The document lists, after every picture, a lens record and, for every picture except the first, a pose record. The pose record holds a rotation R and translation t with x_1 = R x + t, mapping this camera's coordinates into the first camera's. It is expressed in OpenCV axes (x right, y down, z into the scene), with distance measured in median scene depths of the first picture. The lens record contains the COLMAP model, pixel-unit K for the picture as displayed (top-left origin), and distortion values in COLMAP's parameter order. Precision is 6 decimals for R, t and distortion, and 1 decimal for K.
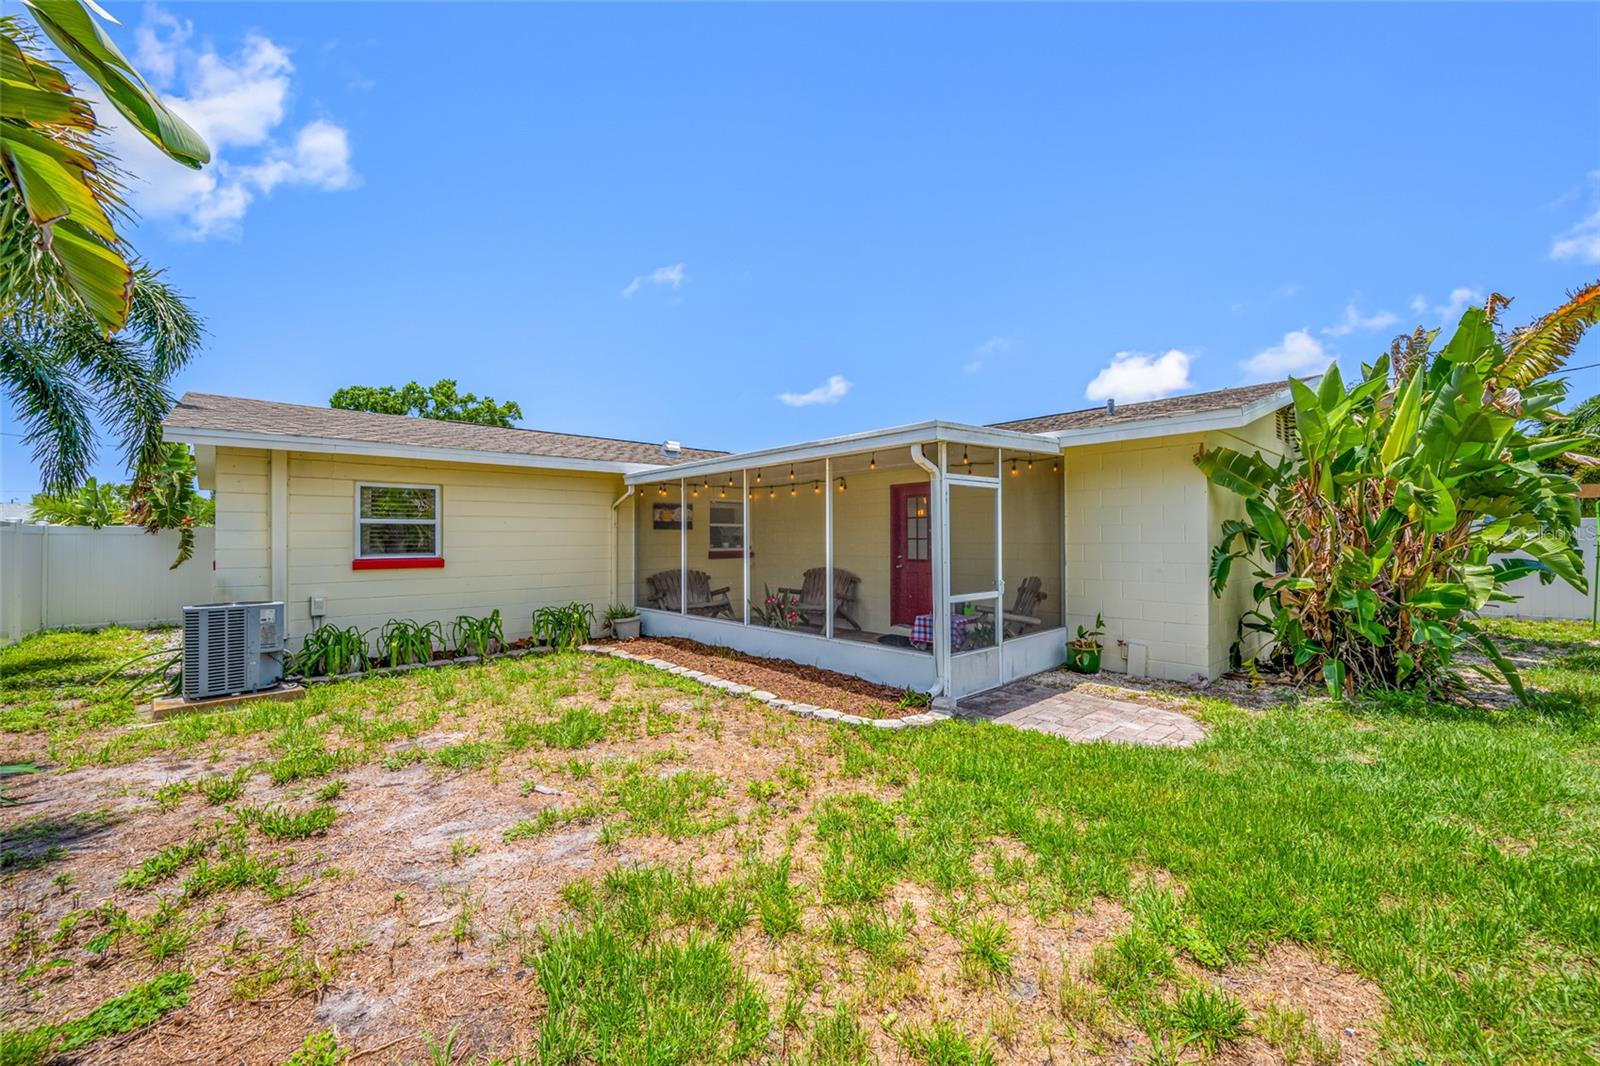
lens RADIAL K [[628.4, 0, 804.7], [0, 628.4, 531.8], [0, 0, 1]] dist [-0.001315, -0.000116]
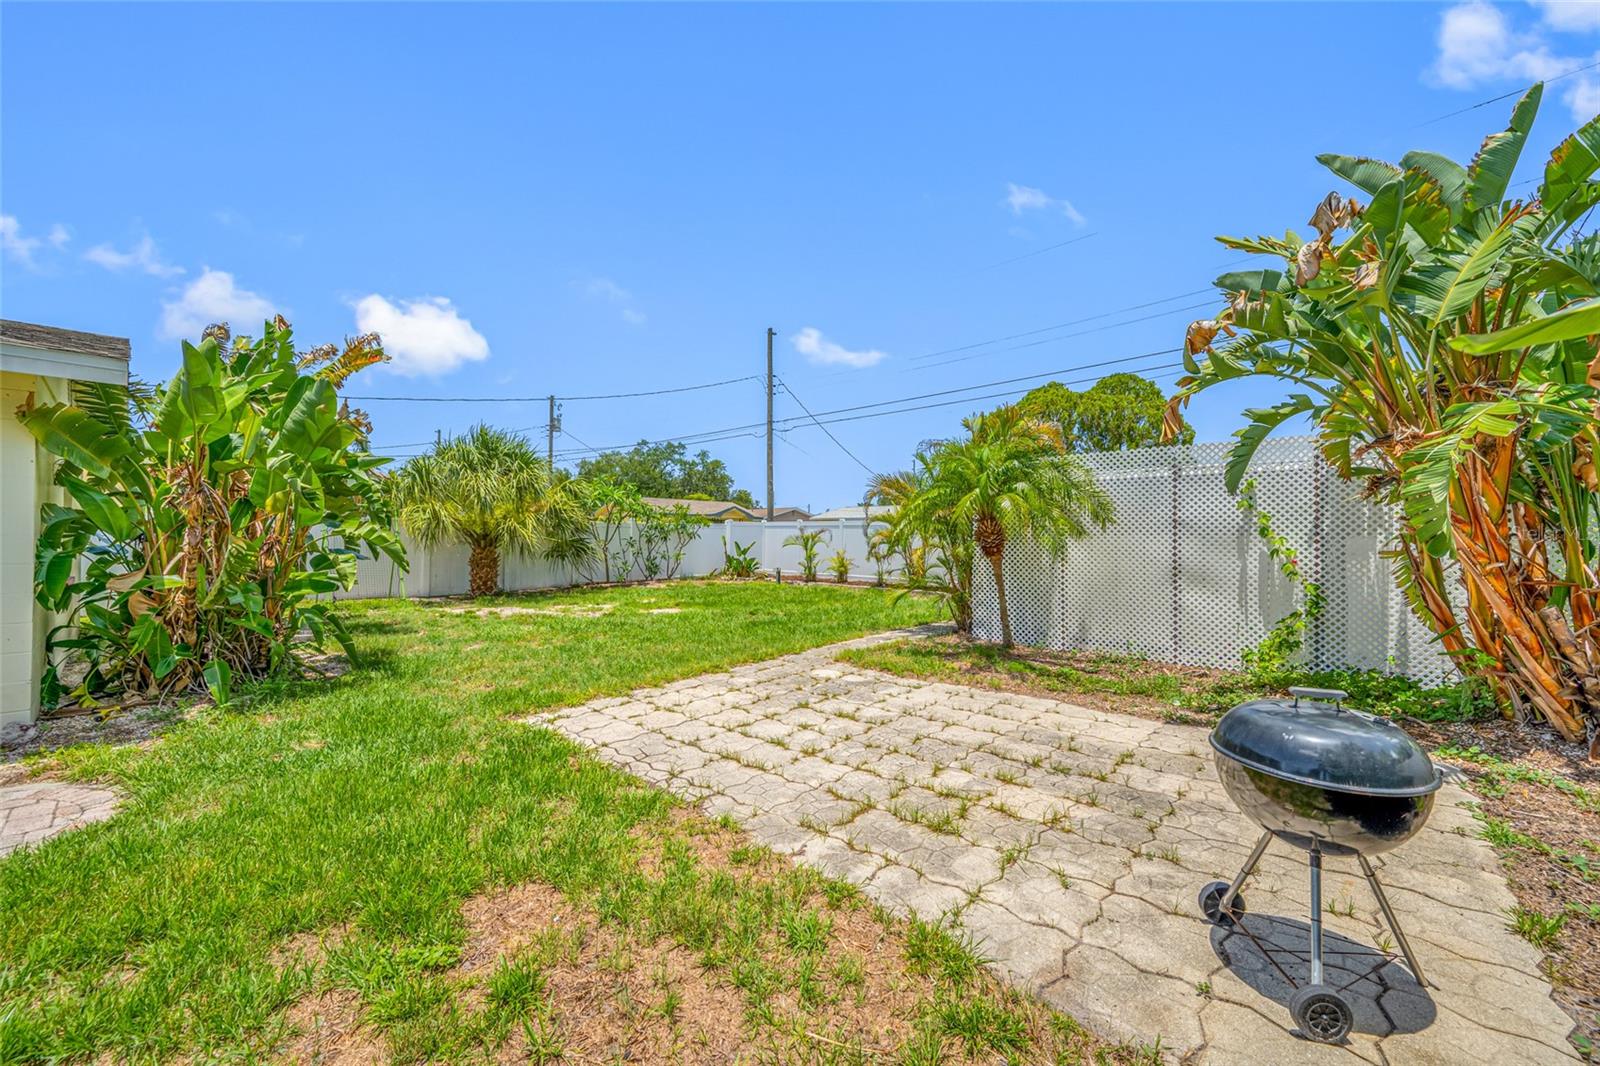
lens RADIAL K [[628.4, 0, 804.7], [0, 628.4, 531.8], [0, 0, 1]] dist [-0.001315, -0.000116]
pose [[-0.092448, 0.009344, 0.995674, -0.154821], [-0.019892, 0.999739, -0.011230, 0.006140], [-0.995519, -0.020844, -0.092238, 0.218650]]
